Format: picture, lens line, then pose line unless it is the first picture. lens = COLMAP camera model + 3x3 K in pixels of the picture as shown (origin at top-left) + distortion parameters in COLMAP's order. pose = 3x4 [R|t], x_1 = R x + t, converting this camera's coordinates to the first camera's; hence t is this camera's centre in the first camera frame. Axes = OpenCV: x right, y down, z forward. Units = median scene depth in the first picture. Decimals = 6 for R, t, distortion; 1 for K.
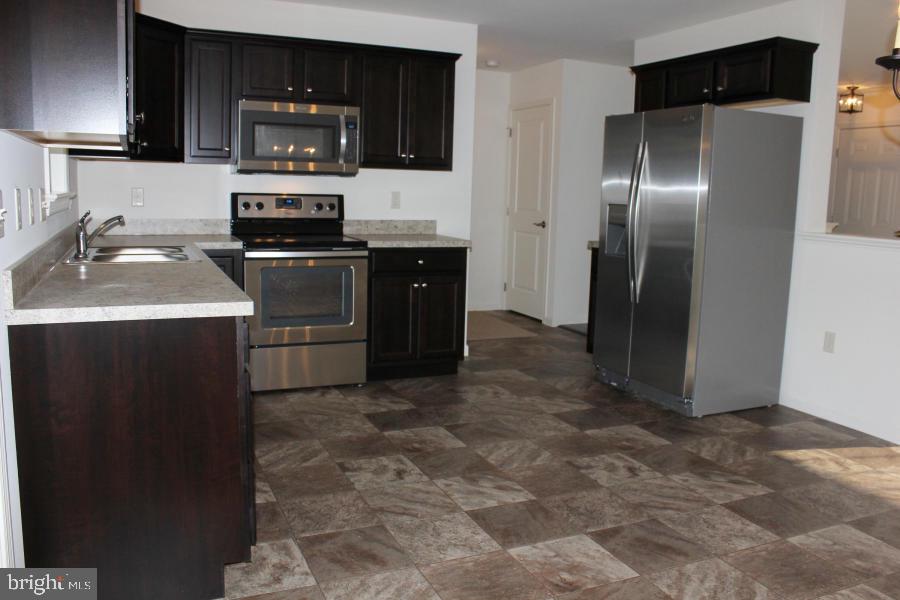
lens RADIAL K [[759.0, 0, 453.9], [0, 759.0, 302.0], [0, 0, 1]] dist [-0.128047, 0.040319]
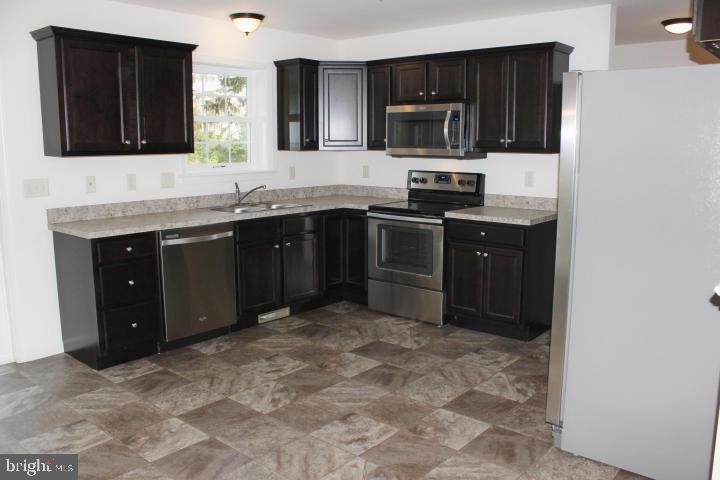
lens RADIAL K [[607.2, 0, 365.0], [0, 607.2, 239.9], [0, 0, 1]] dist [-0.128047, 0.040319]
pose [[0.420170, 0.115981, -0.900003, 0.983746], [-0.123157, 0.989910, 0.070070, -0.119813], [0.899049, 0.081400, 0.430215, 0.622411]]
